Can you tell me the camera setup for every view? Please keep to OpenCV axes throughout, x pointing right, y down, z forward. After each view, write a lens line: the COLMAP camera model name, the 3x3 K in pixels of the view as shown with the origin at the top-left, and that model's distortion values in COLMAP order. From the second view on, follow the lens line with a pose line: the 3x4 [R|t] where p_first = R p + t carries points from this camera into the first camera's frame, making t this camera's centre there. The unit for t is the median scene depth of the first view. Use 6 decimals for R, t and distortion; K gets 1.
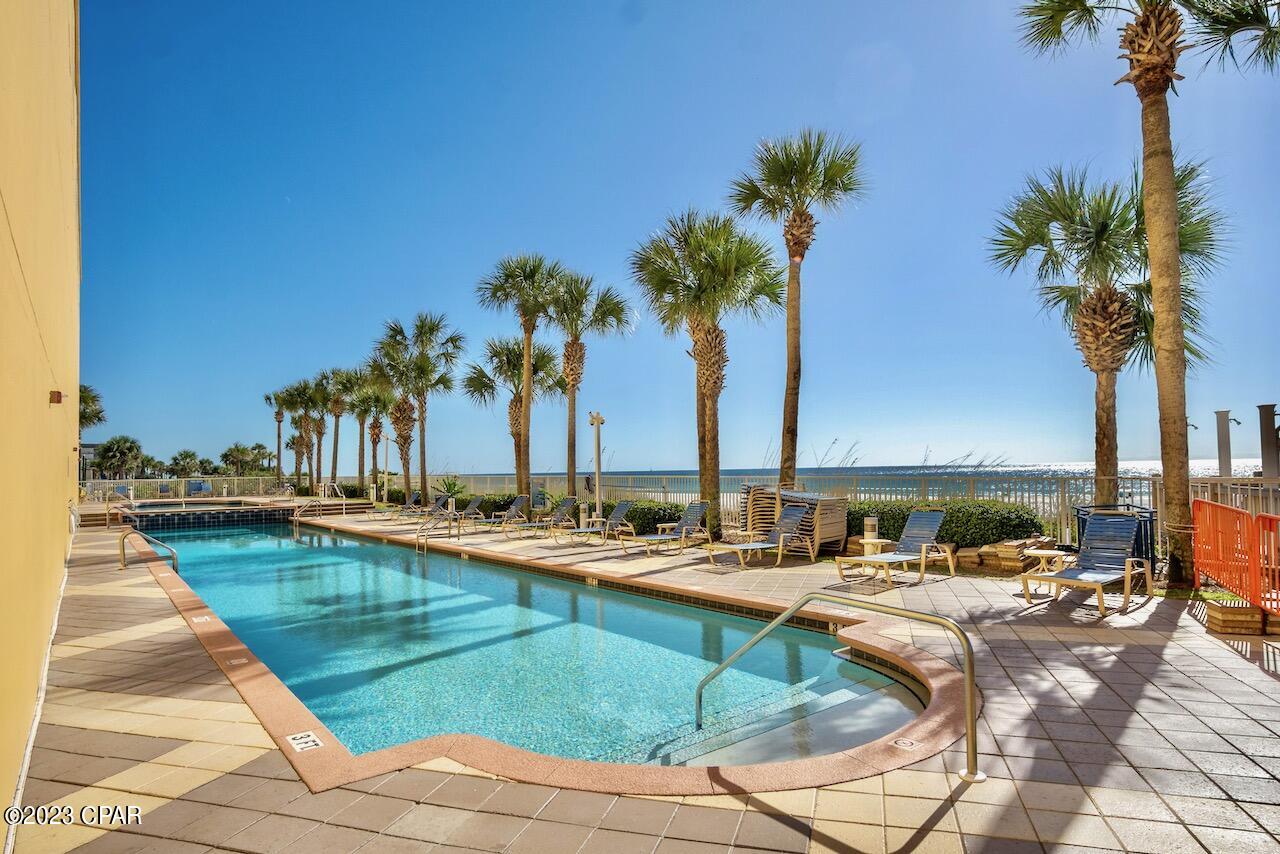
lens RADIAL K [[720.6, 0, 643.8], [0, 720.6, 473.4], [0, 0, 1]] dist [-0.023777, -0.000055]
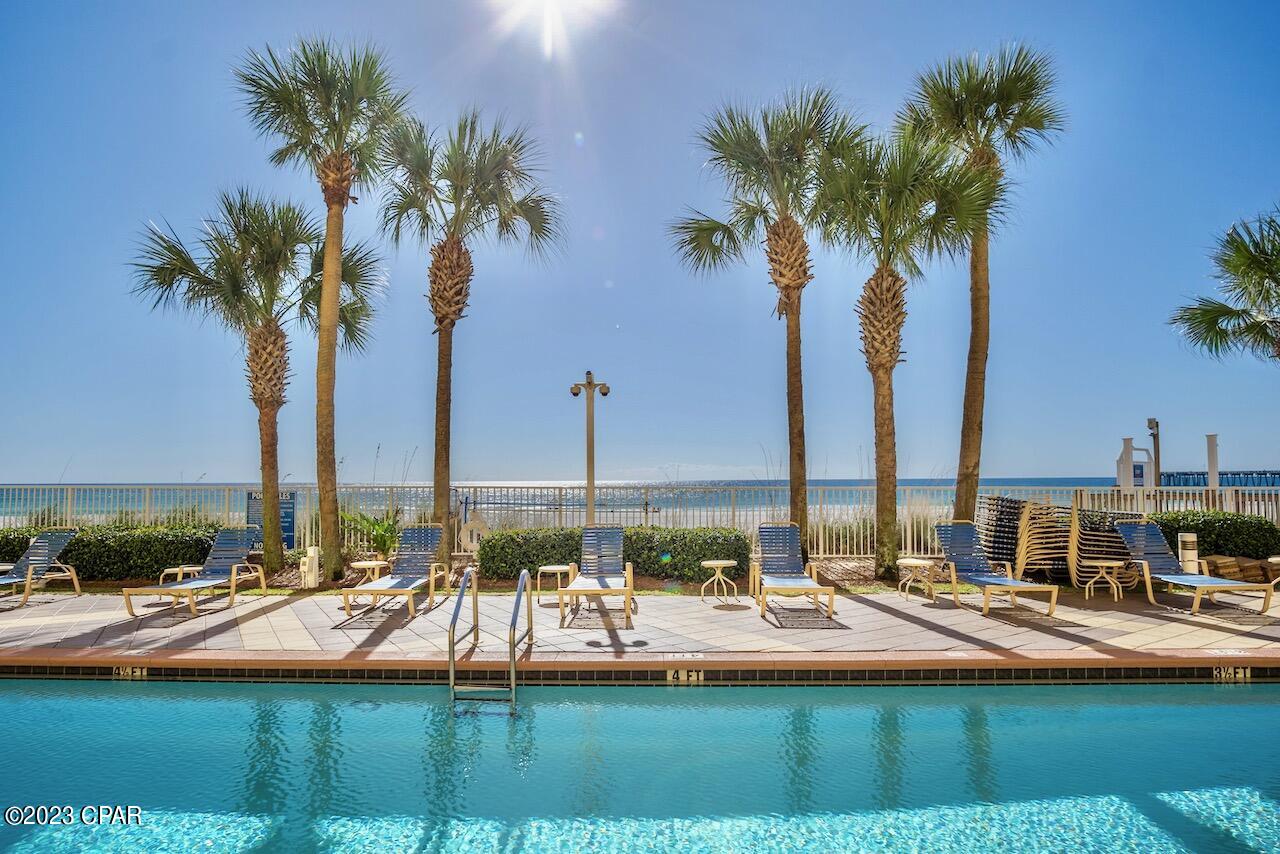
lens RADIAL K [[707.1, 0, 643.3], [0, 707.1, 458.1], [0, 0, 1]] dist [0.002698, 0.000719]
pose [[0.658545, 0.036095, 0.751675, -0.393275], [-0.001778, 0.998921, -0.046409, 0.004979], [-0.752539, 0.029226, 0.657899, 0.502393]]
